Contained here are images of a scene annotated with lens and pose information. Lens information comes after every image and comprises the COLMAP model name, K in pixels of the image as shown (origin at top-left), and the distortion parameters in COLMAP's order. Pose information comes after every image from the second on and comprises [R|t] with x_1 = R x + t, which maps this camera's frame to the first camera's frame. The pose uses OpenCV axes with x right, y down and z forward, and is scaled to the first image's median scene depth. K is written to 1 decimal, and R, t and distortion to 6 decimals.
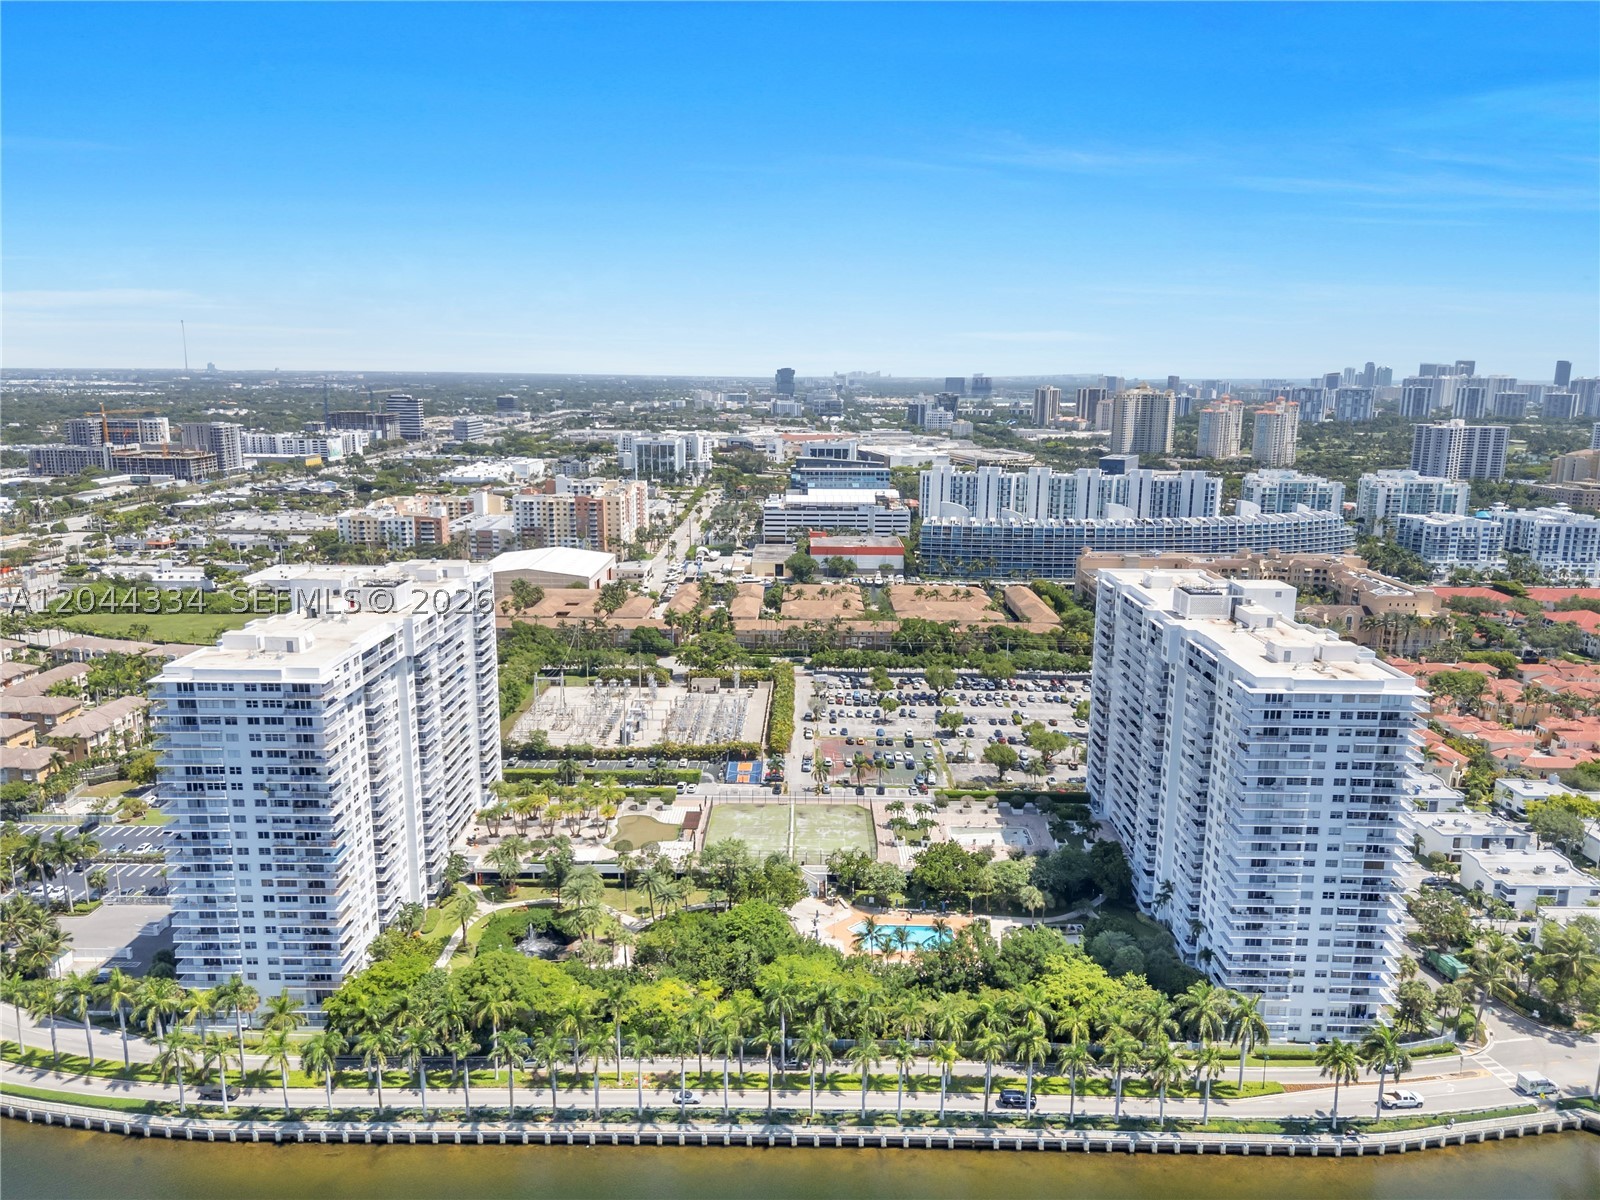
lens RADIAL K [[1124.0, 0, 800.0], [0, 1124.0, 600.0], [0, 0, 1]] dist [0.080090, -0.077751]
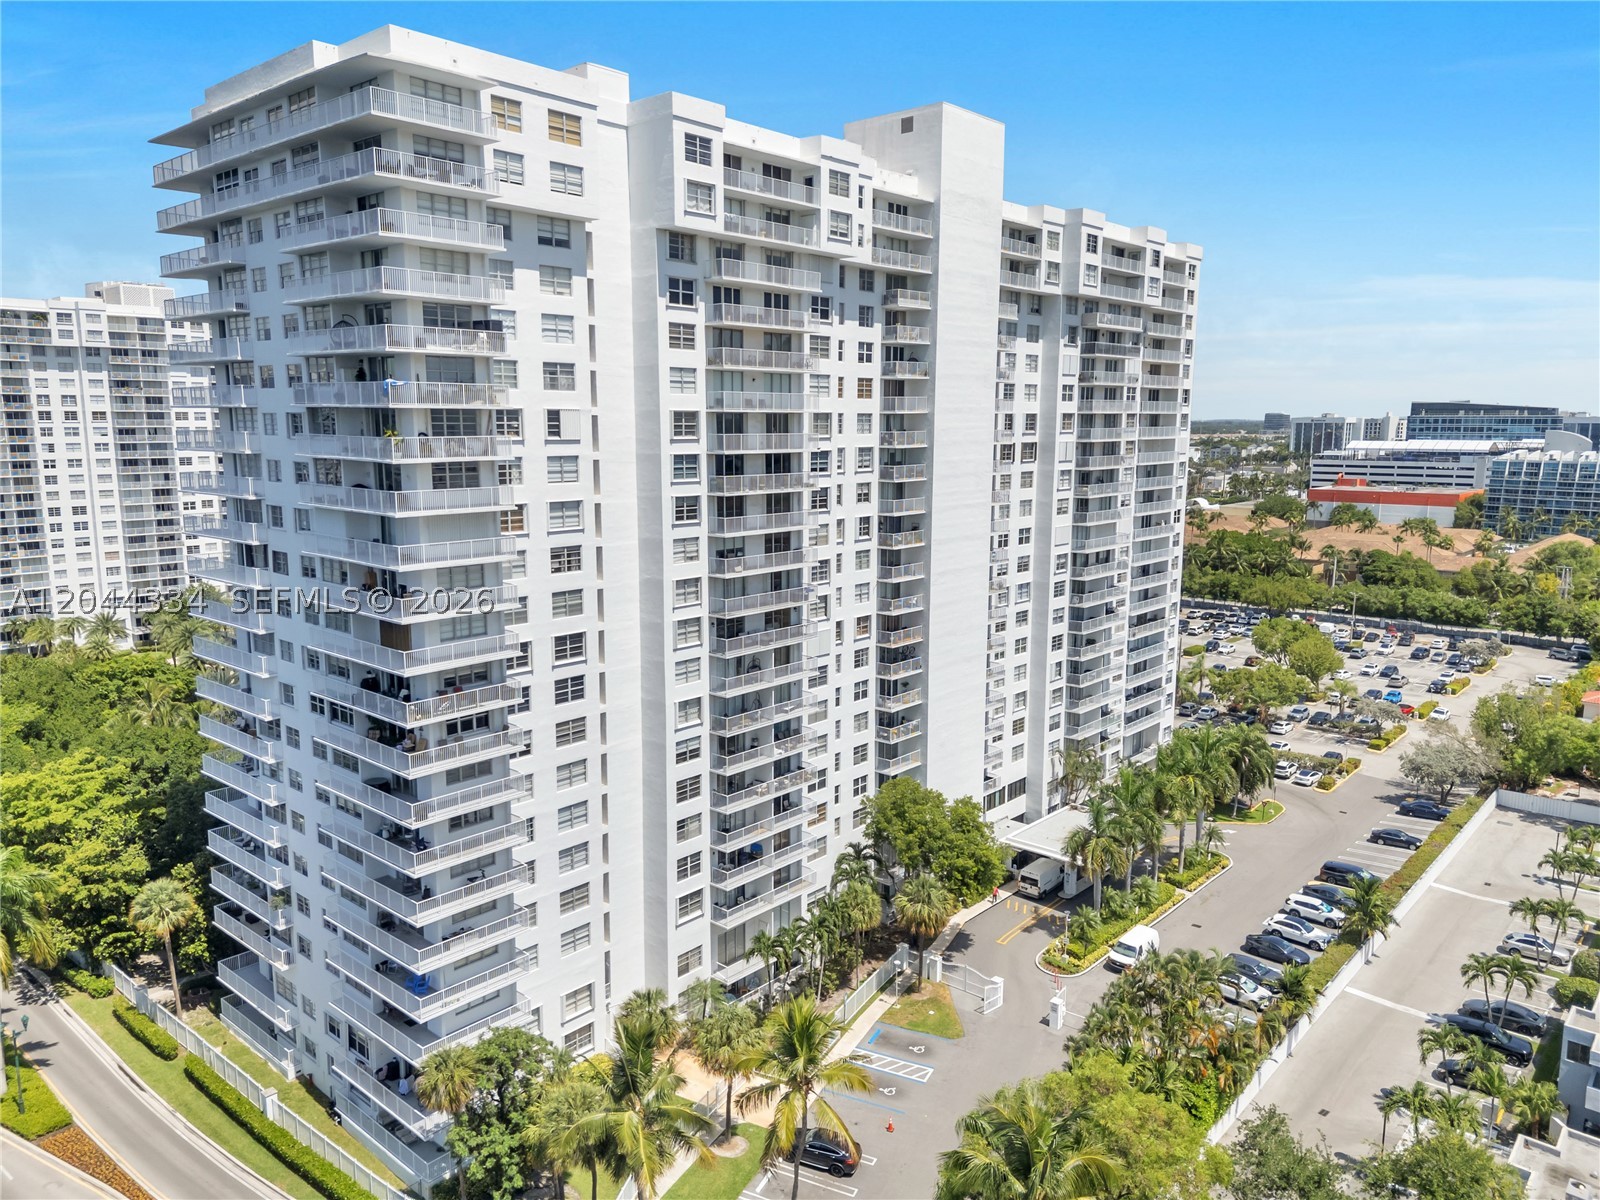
lens RADIAL K [[1125.9, 0, 800.0], [0, 1125.9, 600.0], [0, 0, 1]] dist [0.088419, -0.101807]
pose [[0.752269, 0.097608, -0.651585, 0.803586], [-0.126034, 0.992021, 0.003097, 0.199453], [0.646689, 0.079792, 0.758569, 0.801677]]
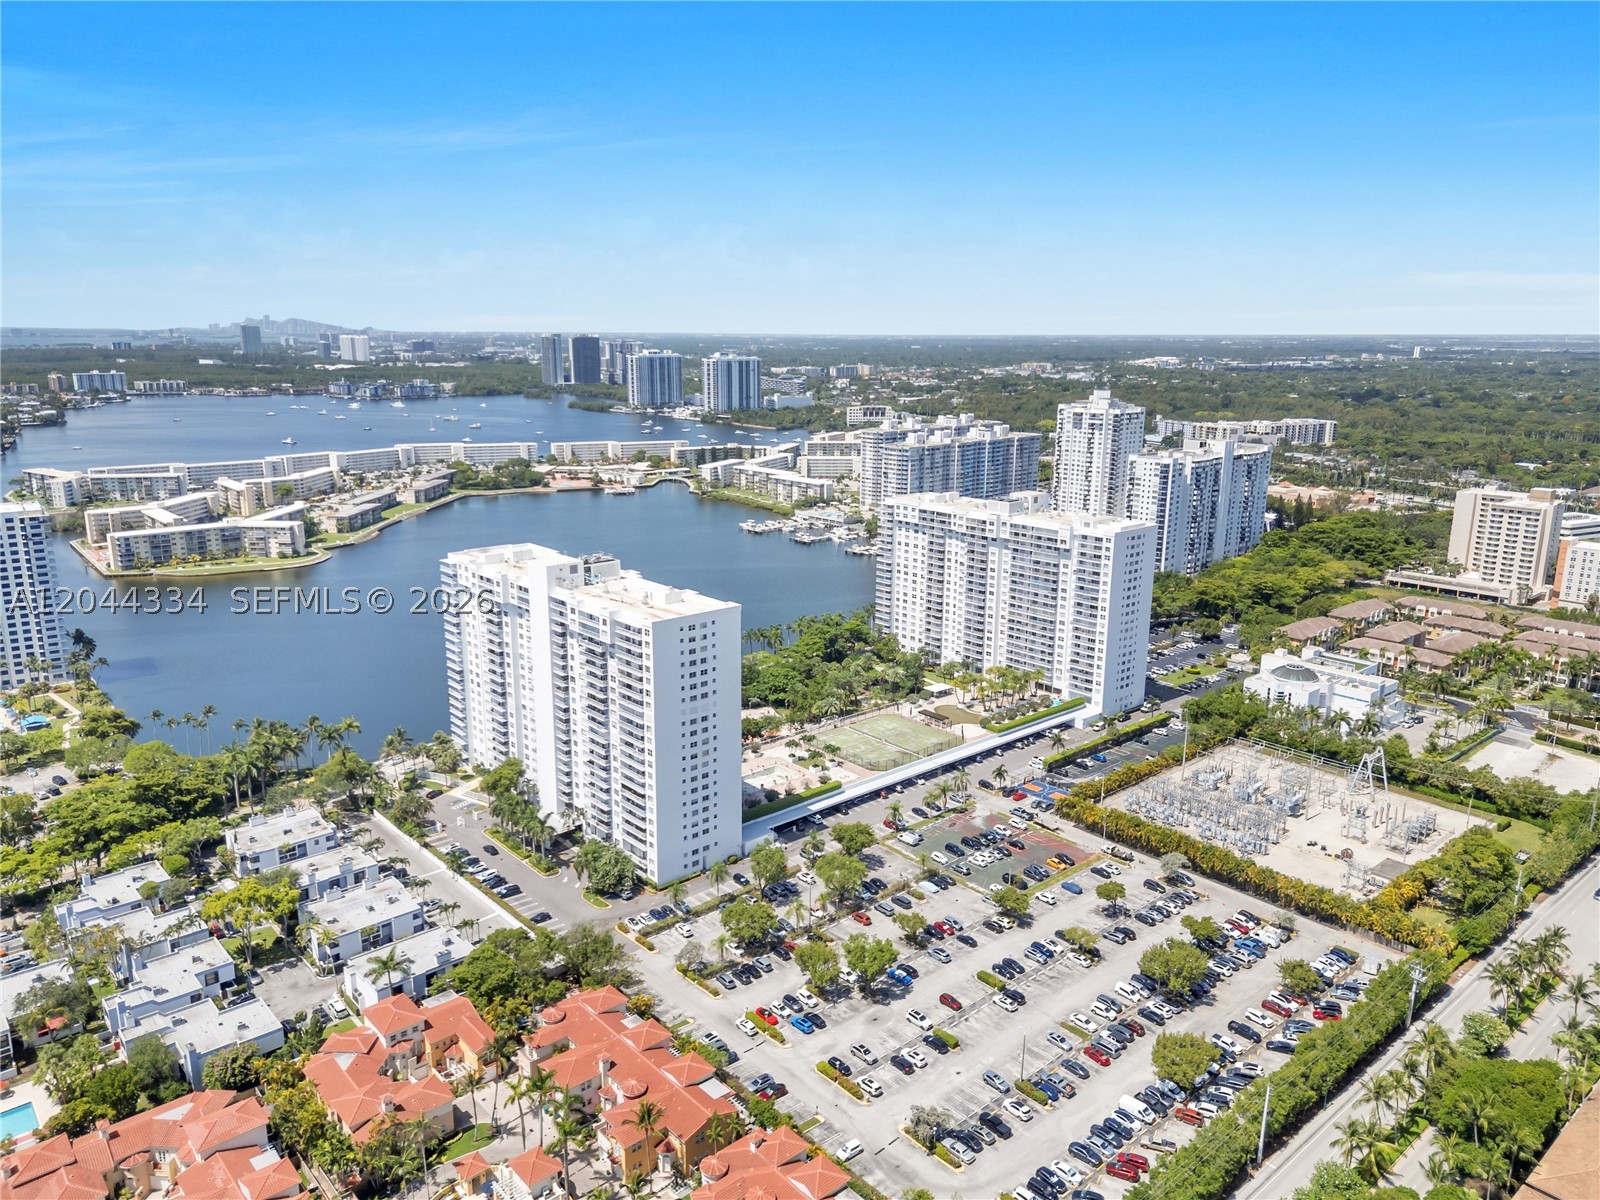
lens RADIAL K [[1125.9, 0, 800.0], [0, 1125.9, 600.0], [0, 0, 1]] dist [0.088419, -0.101807]
pose [[-0.746149, 0.141263, -0.650620, 1.220250], [-0.143942, 0.919890, 0.364805, -0.552424], [0.650032, 0.365850, -0.666042, 2.413618]]
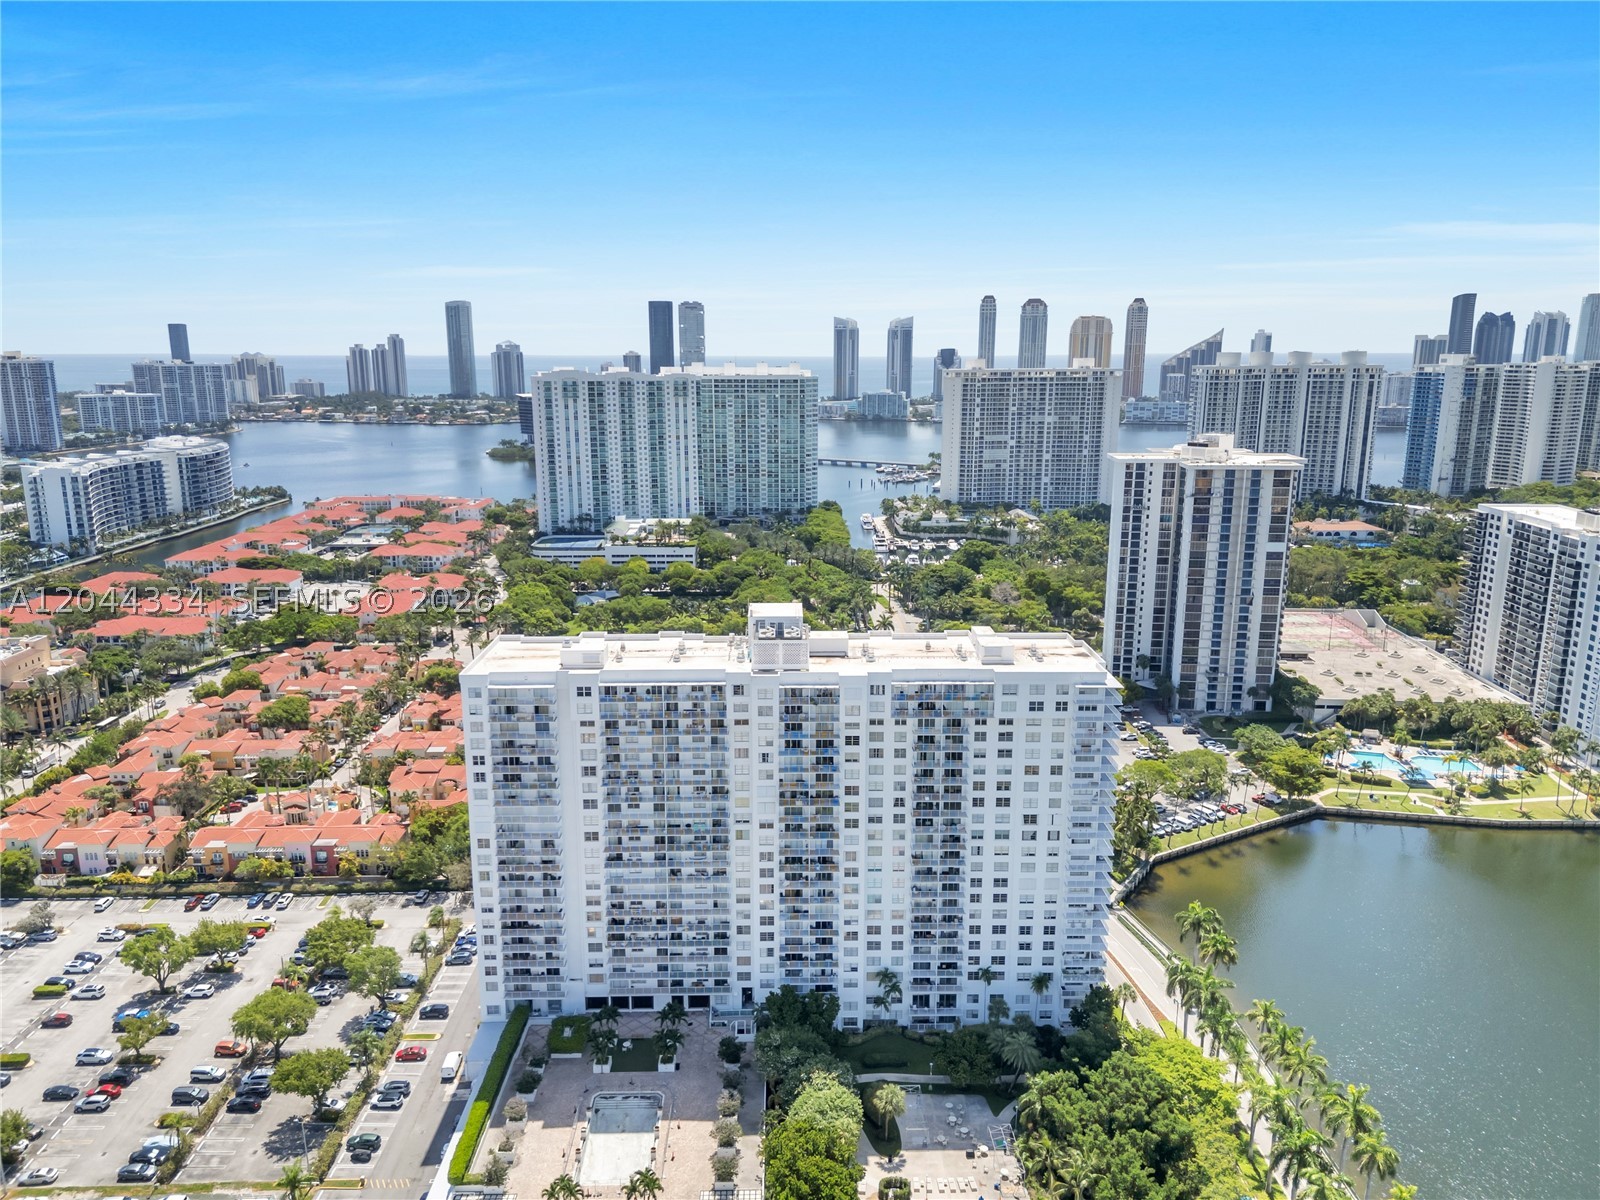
lens RADIAL K [[1129.7, 0, 800.0], [0, 1129.7, 600.0], [0, 0, 1]] dist [0.071278, -0.070905]
pose [[-0.020733, -0.223279, 0.974534, -0.499998], [0.197916, 0.954537, 0.222908, -0.245996], [-0.980000, 0.197497, 0.024400, 1.156565]]
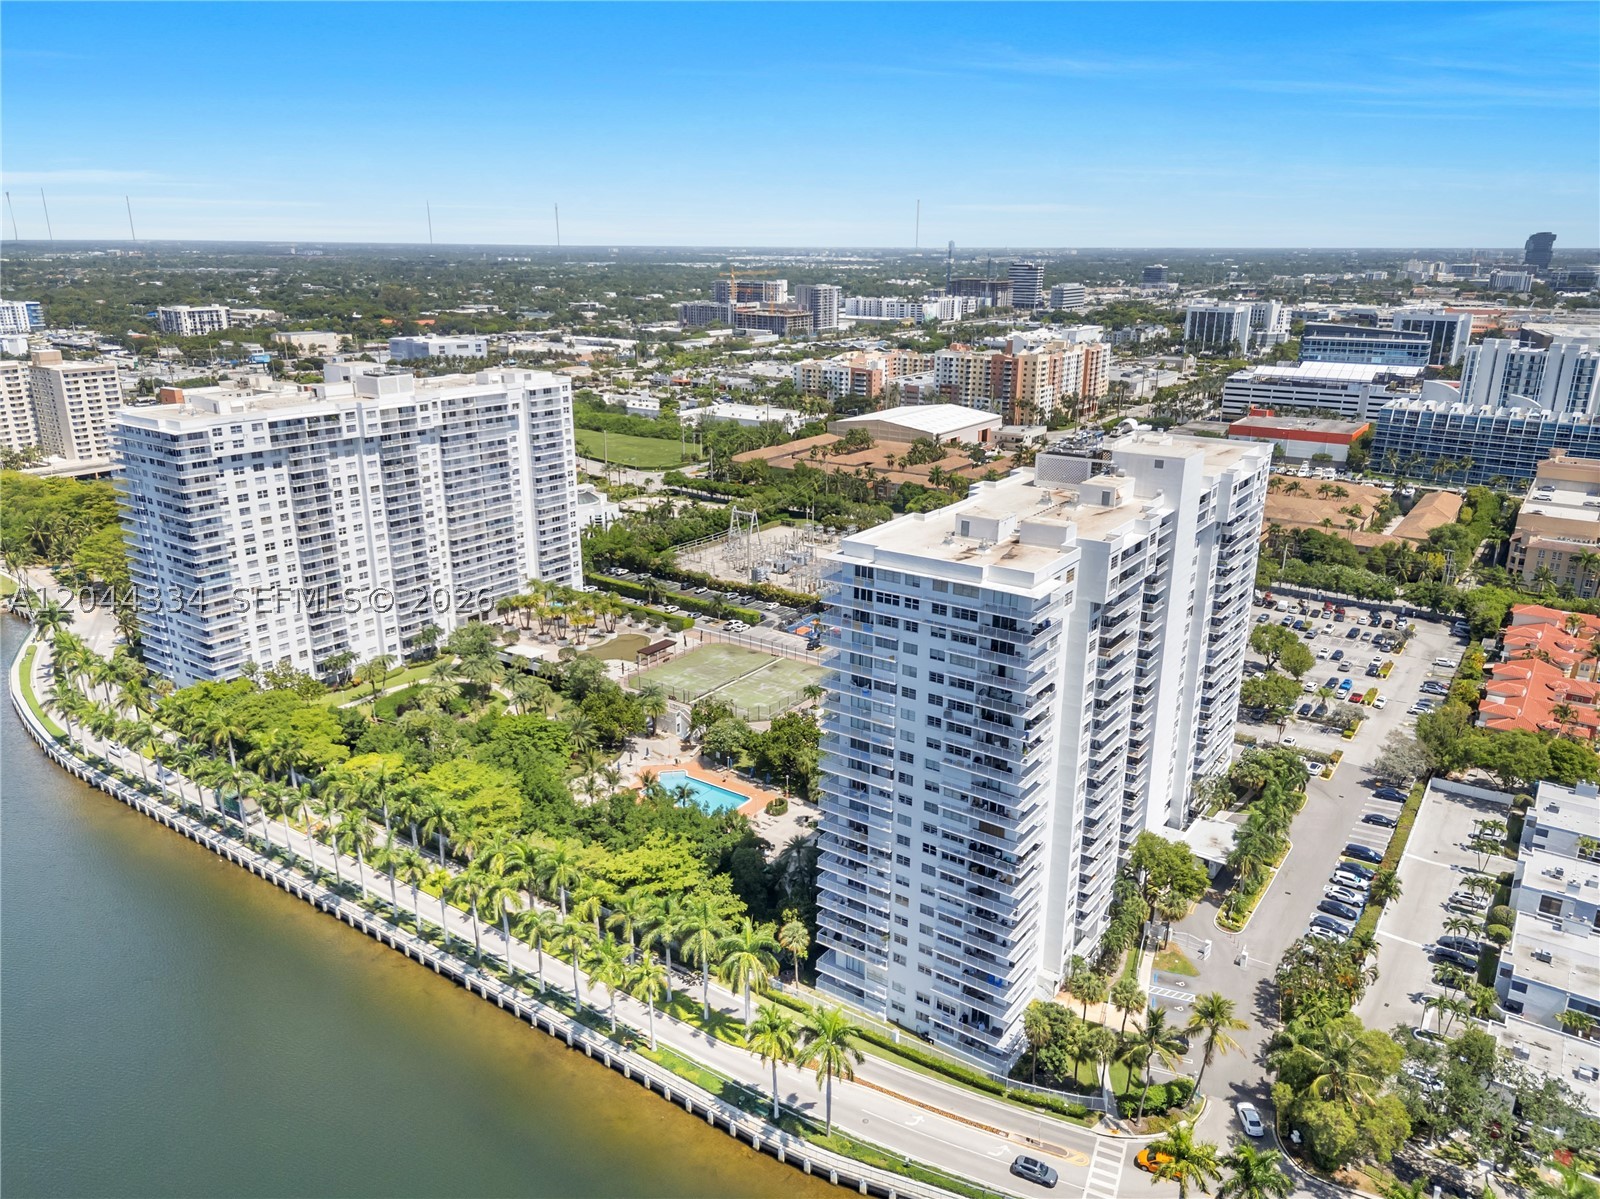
lens RADIAL K [[1125.9, 0, 800.0], [0, 1125.9, 599.5], [0, 0, 1]] dist [0.088419, -0.101807]
pose [[0.822853, 0.166077, -0.543444, 0.752516], [-0.110543, 0.984852, 0.133592, 0.009754], [0.557398, -0.049853, 0.828747, 0.346056]]
